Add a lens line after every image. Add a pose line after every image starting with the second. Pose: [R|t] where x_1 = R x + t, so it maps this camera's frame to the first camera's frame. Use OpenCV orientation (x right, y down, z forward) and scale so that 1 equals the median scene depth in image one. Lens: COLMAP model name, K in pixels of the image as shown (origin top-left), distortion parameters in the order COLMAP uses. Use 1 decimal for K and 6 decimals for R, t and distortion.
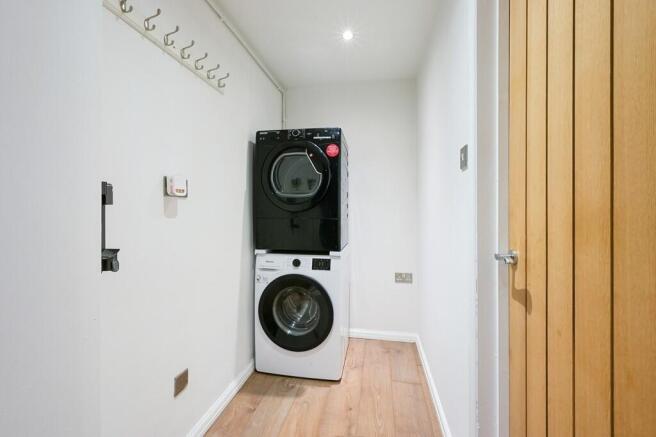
lens RADIAL K [[271.4, 0, 325.4], [0, 271.4, 212.3], [0, 0, 1]] dist [0.001281, 0.000039]
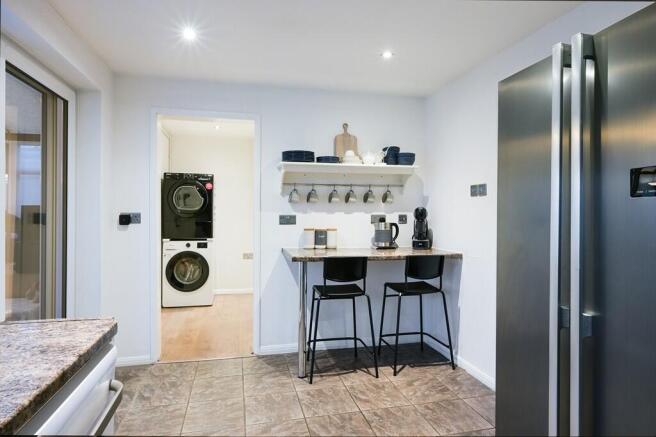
lens RADIAL K [[385.1, 0, 326.0], [0, 385.1, 212.5], [0, 0, 1]] dist [0.000472, 0.000083]
pose [[0.913693, 0.003085, 0.406392, -0.316474], [-0.002821, 0.999995, -0.001248, -0.037015], [-0.406394, -0.000006, 0.913698, -1.799691]]
